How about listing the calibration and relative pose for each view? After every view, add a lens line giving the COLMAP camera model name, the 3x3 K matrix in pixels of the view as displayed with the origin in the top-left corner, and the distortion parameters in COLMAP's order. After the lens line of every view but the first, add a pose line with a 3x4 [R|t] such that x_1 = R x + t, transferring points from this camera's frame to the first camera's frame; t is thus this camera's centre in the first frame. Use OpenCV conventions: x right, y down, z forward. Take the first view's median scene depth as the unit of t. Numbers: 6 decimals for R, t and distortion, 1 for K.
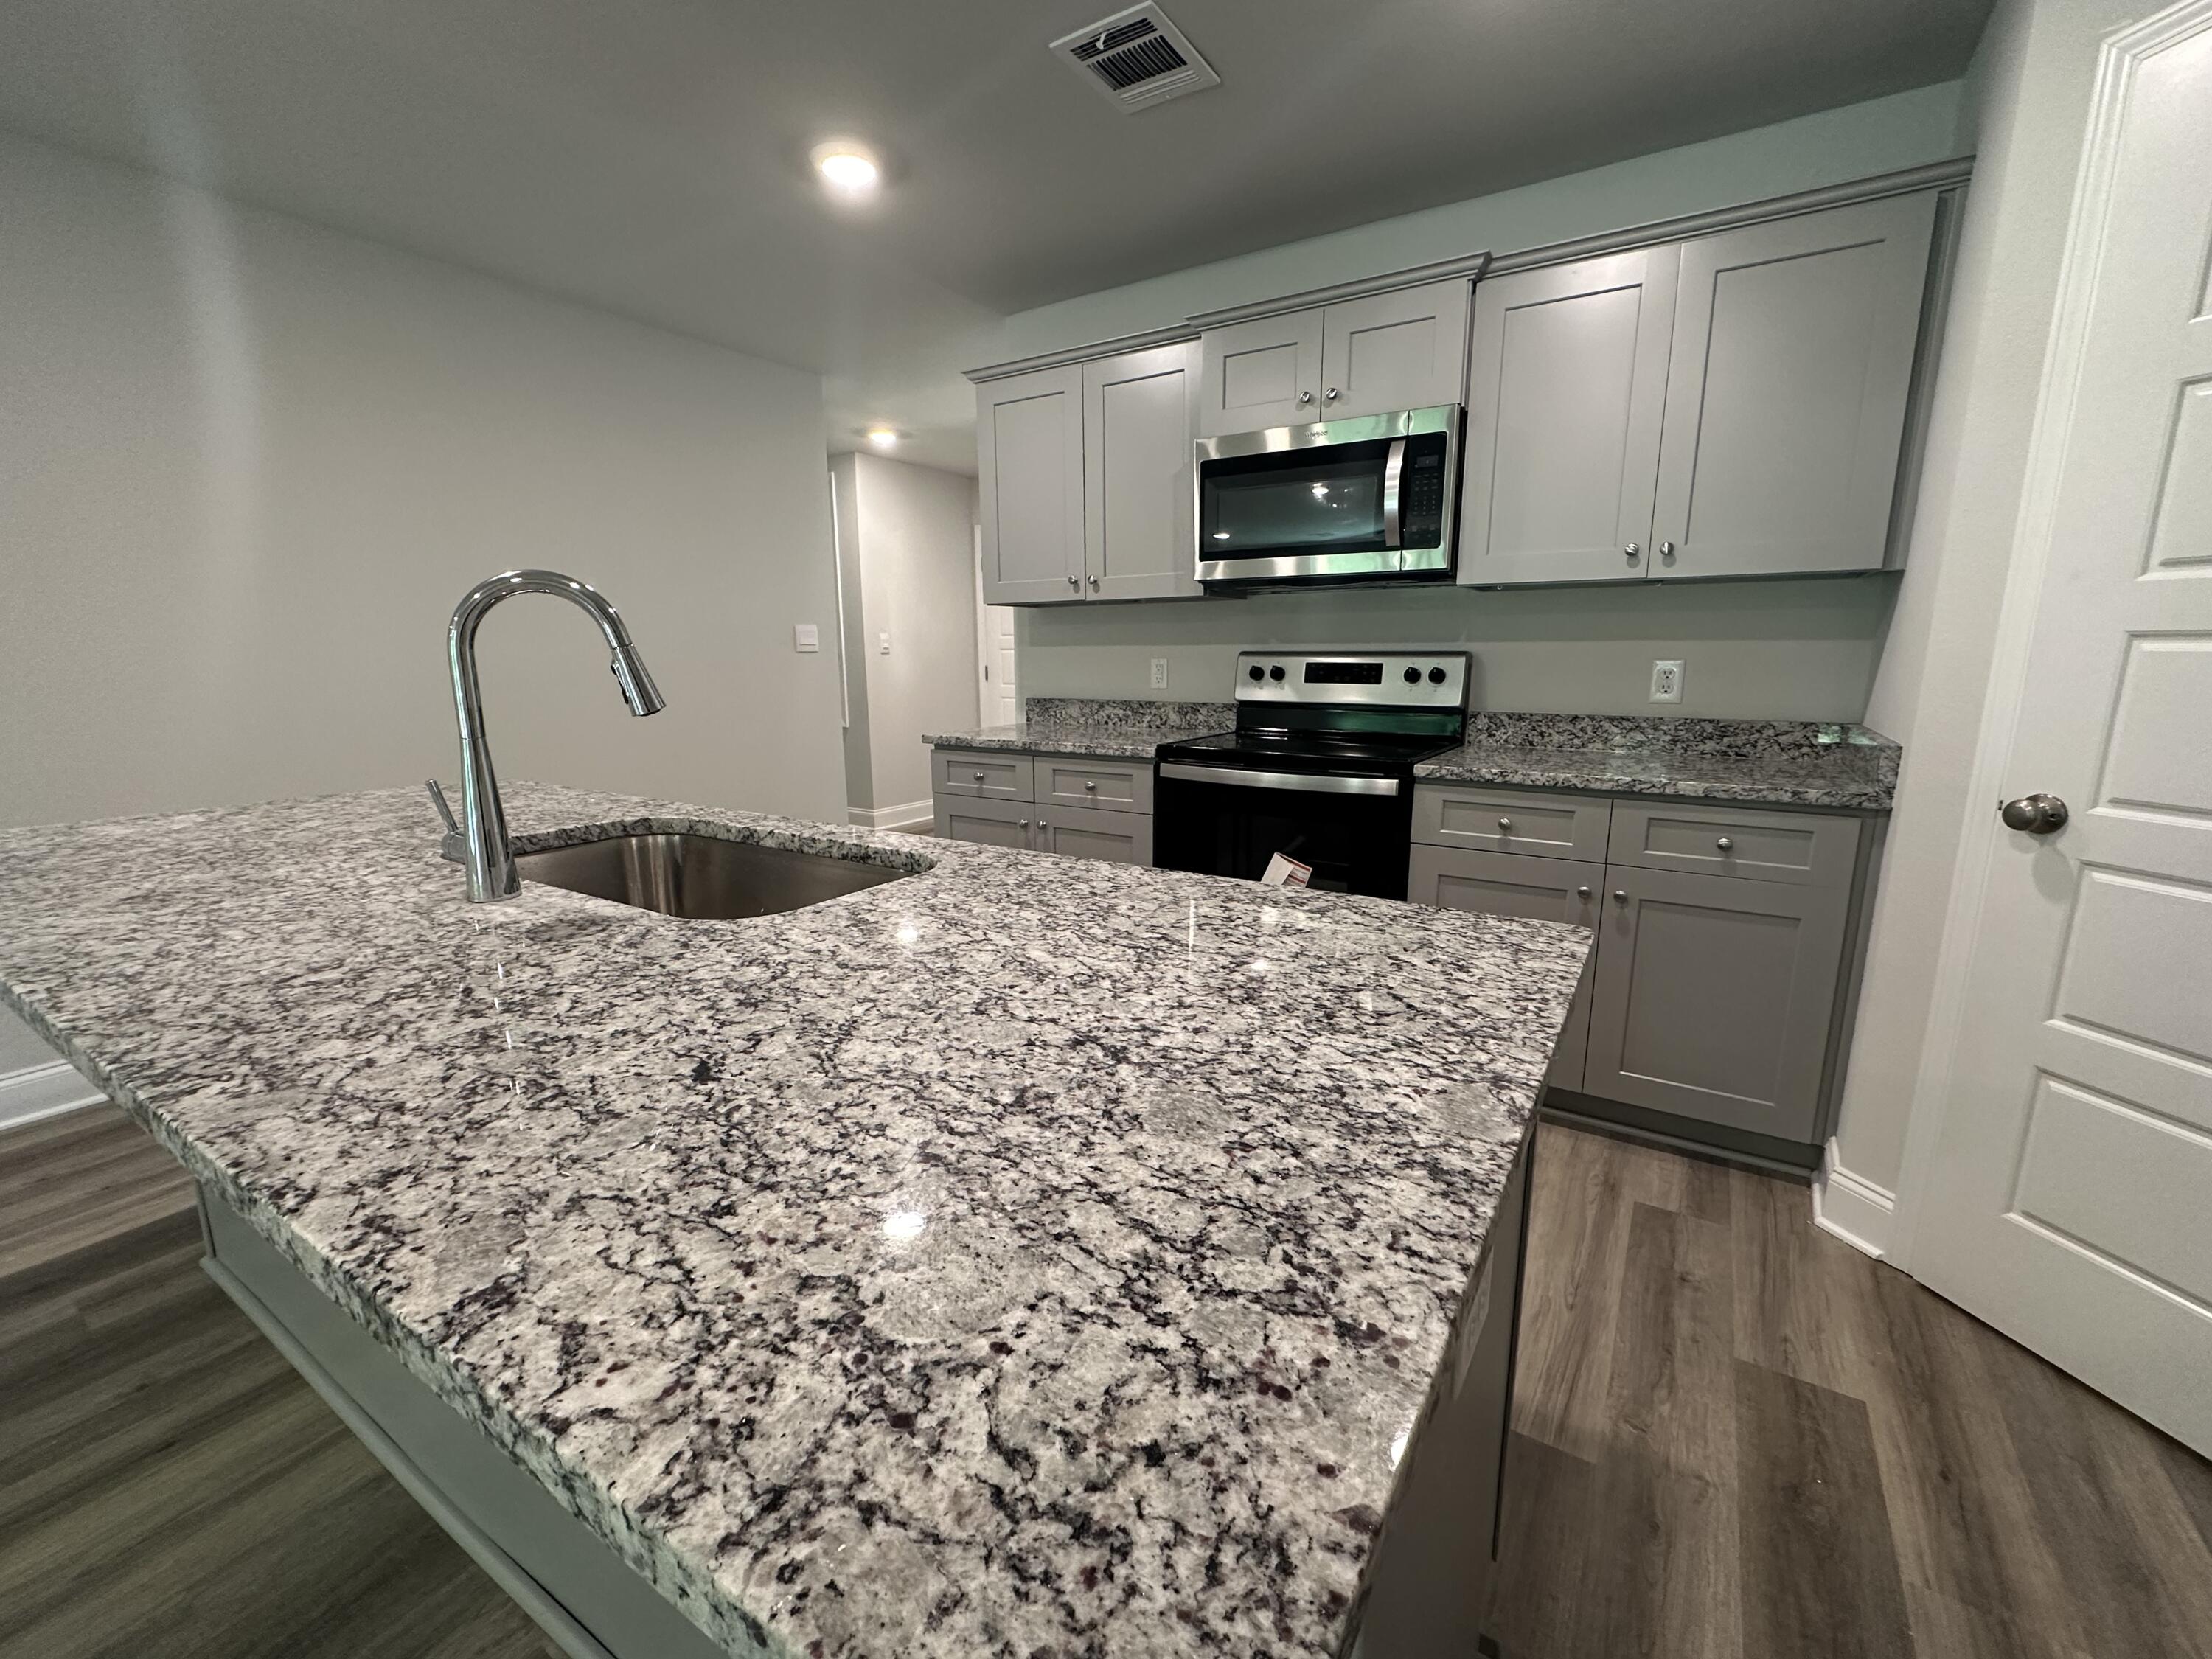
lens RADIAL K [[913.5, 0, 1097.4], [0, 913.5, 829.8], [0, 0, 1]] dist [0.003651, 0.000779]
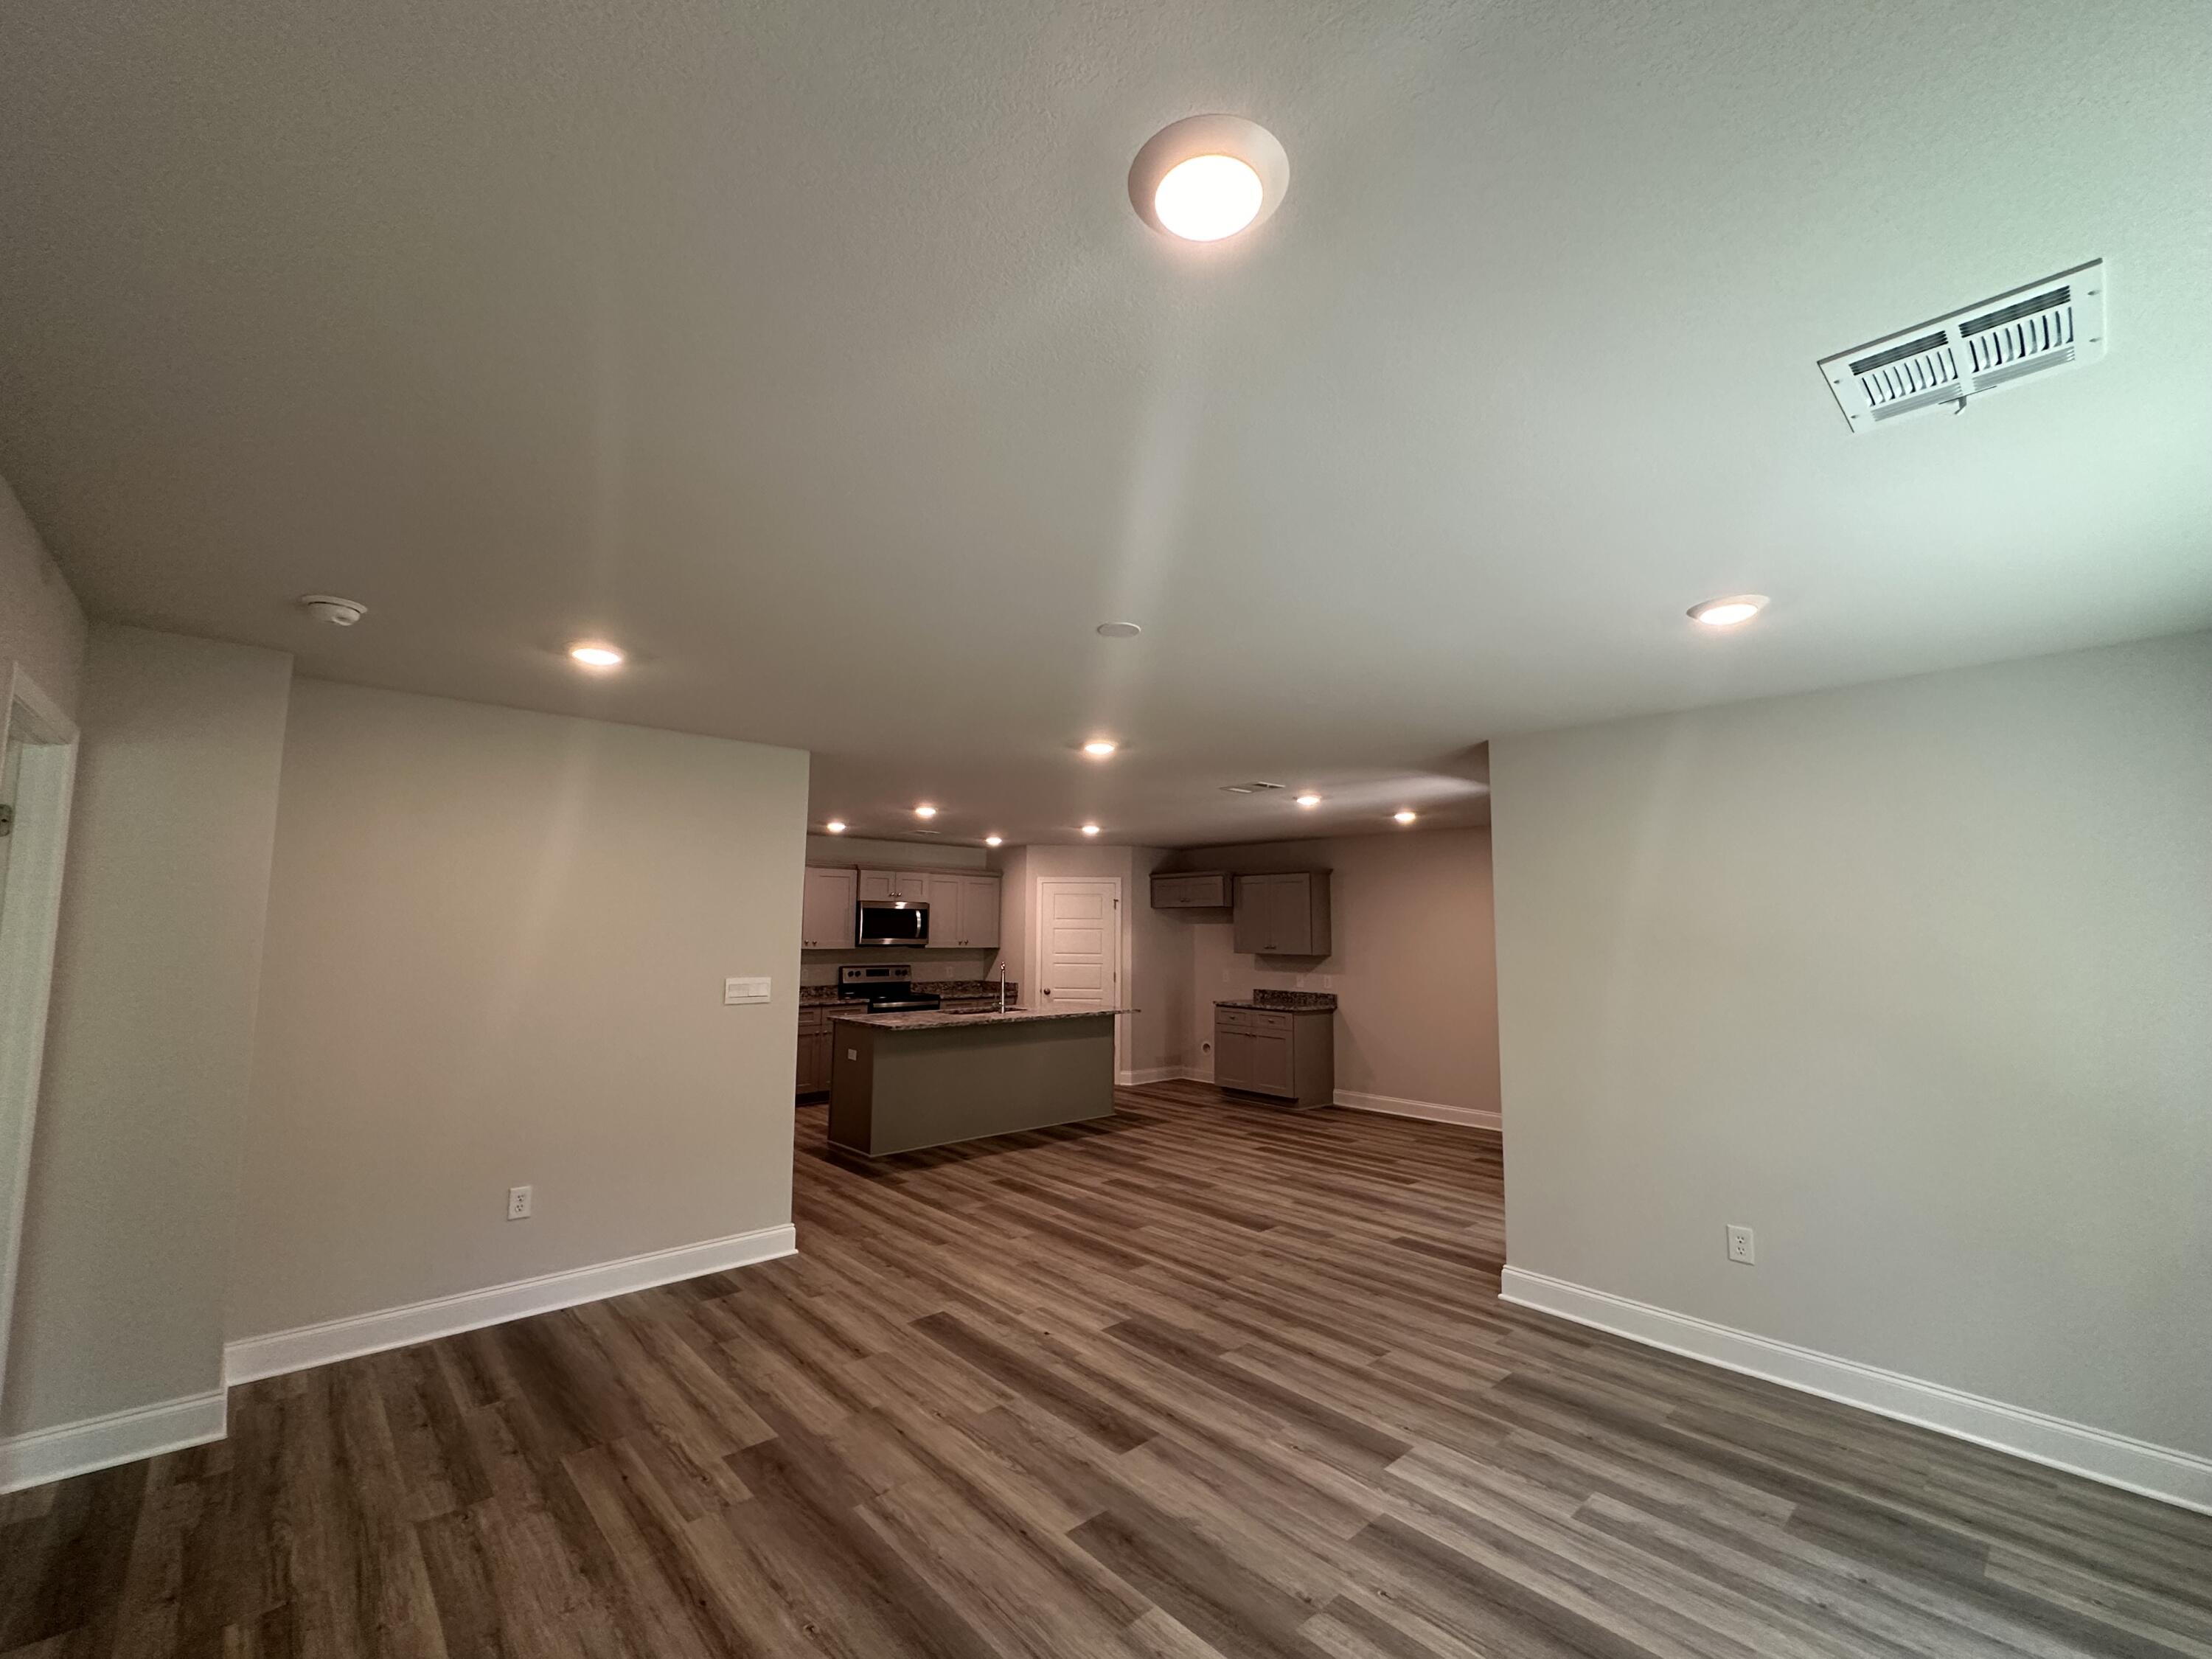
lens RADIAL K [[913.5, 0, 1097.4], [0, 913.5, 829.8], [0, 0, 1]] dist [0.003651, 0.000779]
pose [[0.249585, 0.118550, 0.961069, -2.795332], [0.179671, 0.969575, -0.166259, 0.006932], [-0.951538, 0.214173, 0.220692, -0.531366]]
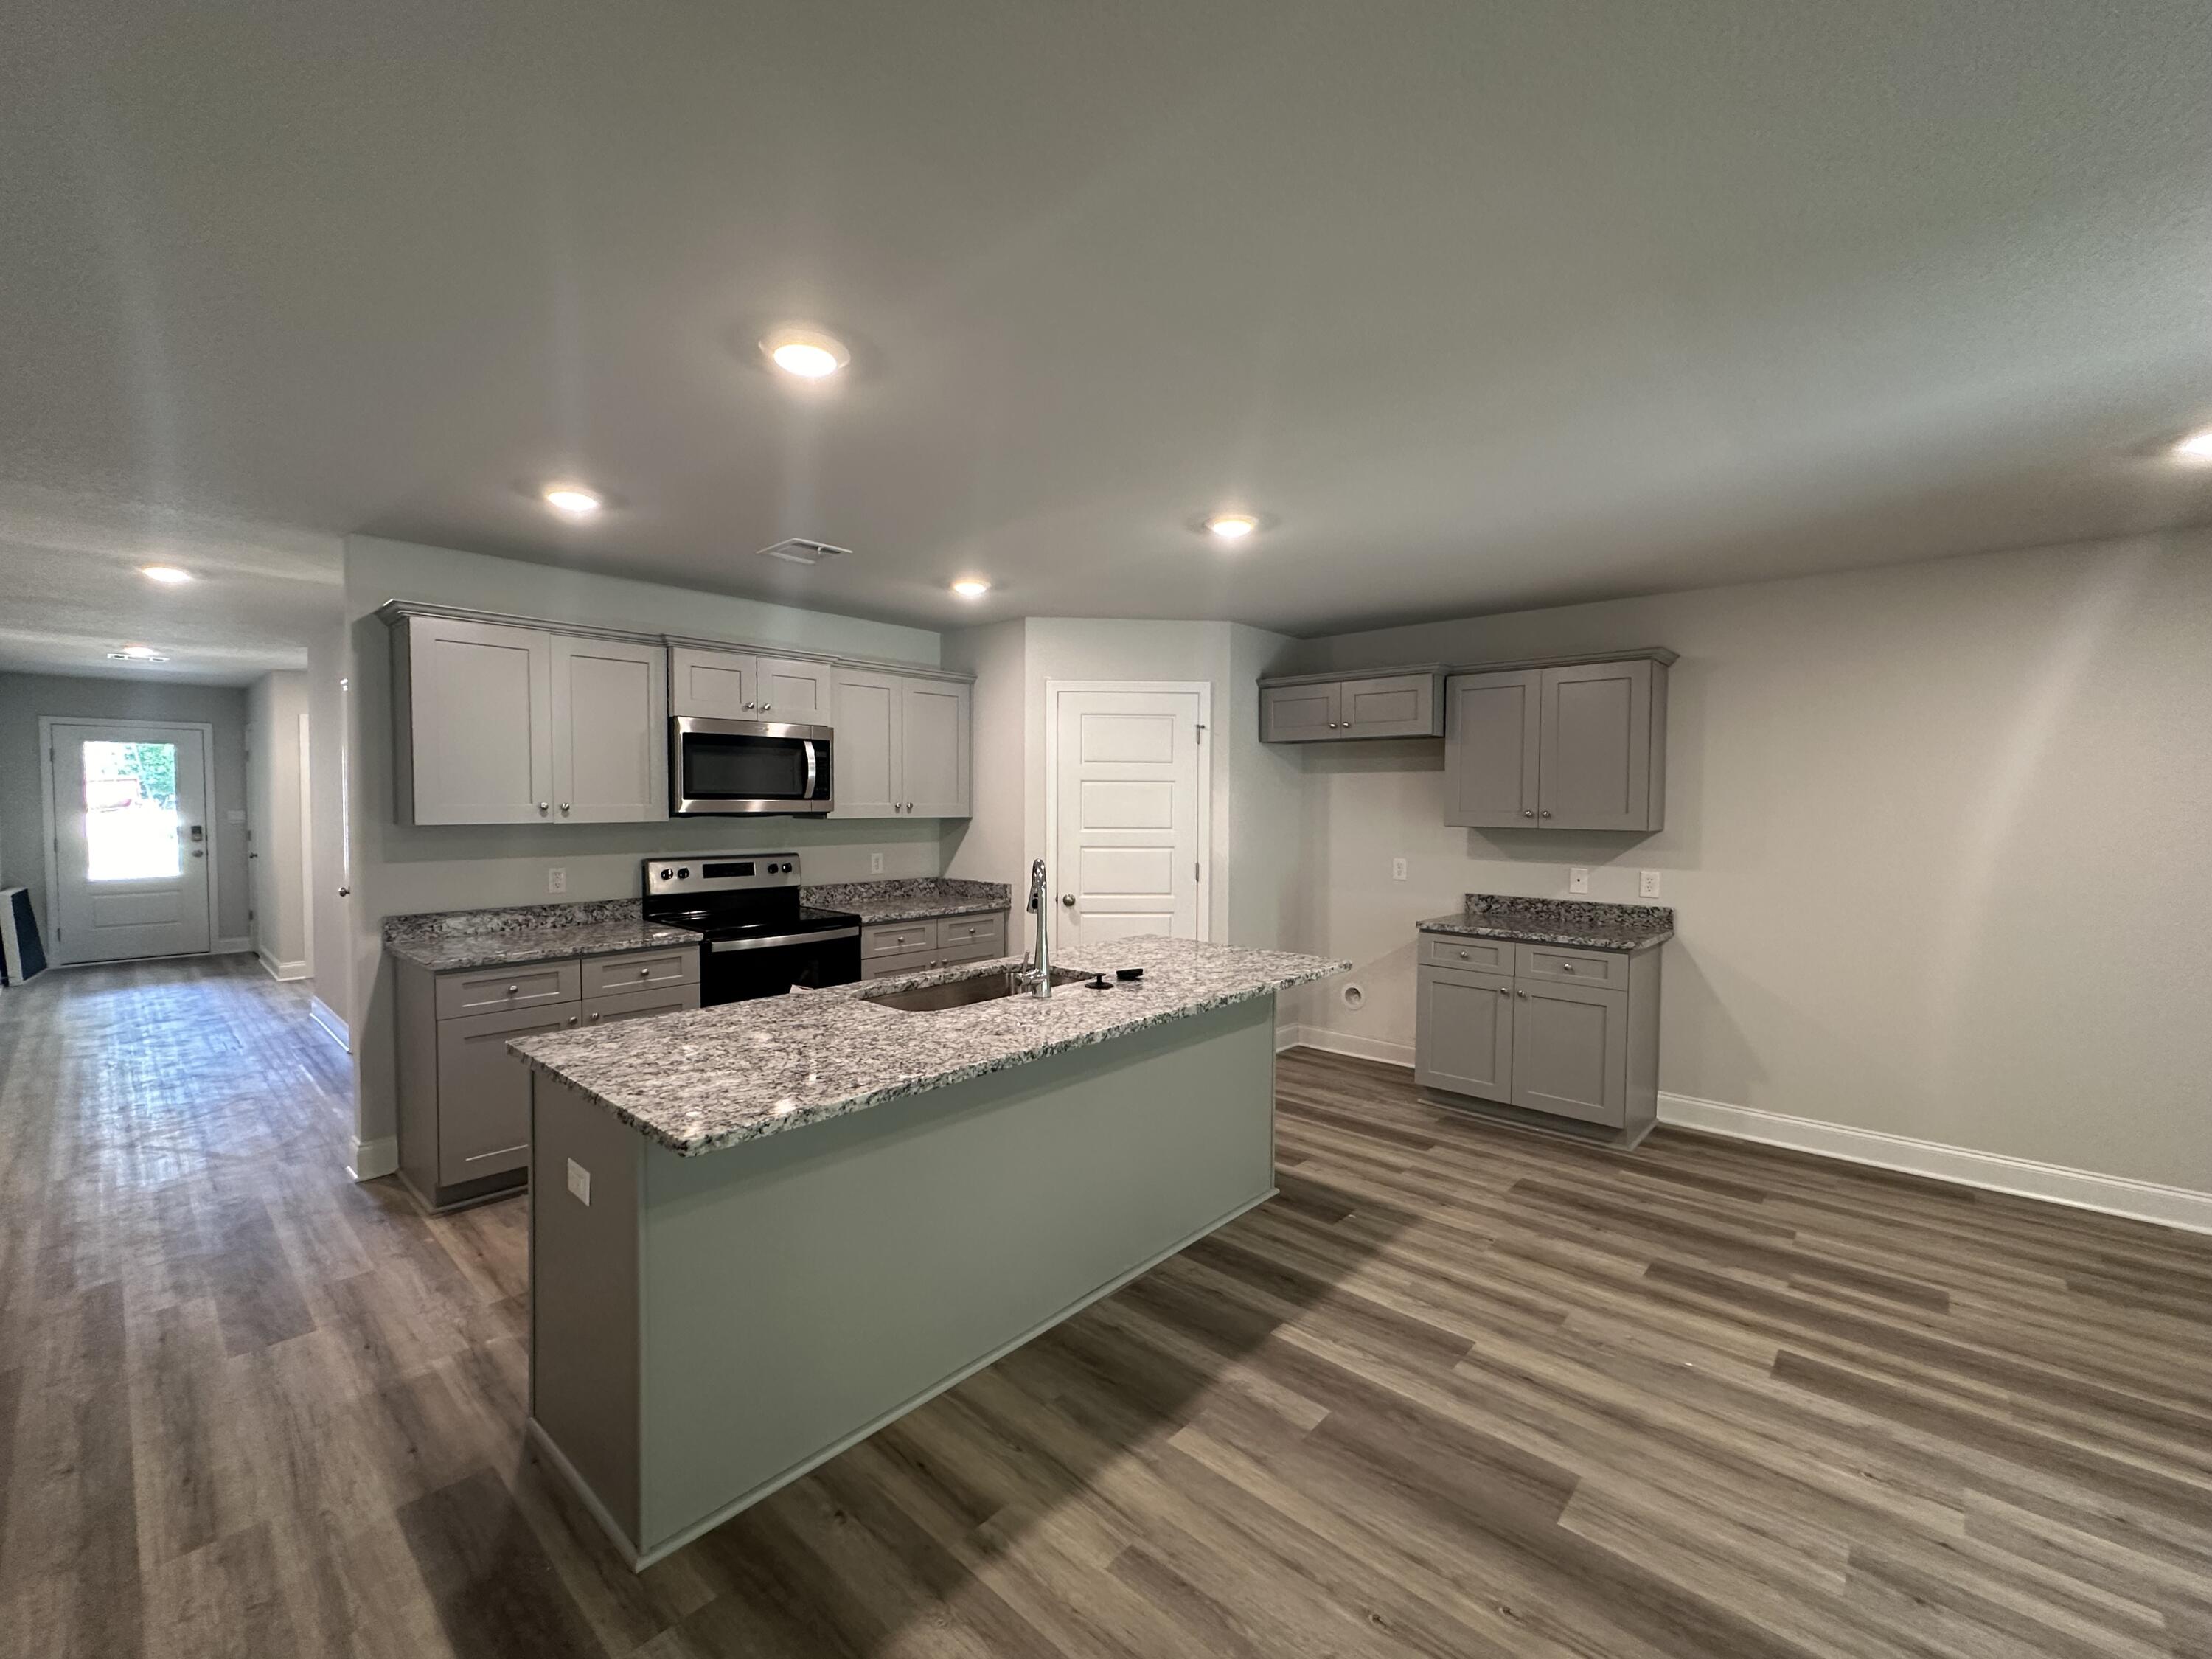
lens RADIAL K [[913.5, 0, 1097.4], [0, 913.5, 829.8], [0, 0, 1]] dist [0.003651, 0.000779]
pose [[0.154066, -0.024371, 0.987760, -1.217461], [0.185408, 0.982651, -0.004675, -0.127283], [-0.970509, 0.183859, 0.155912, 0.182983]]
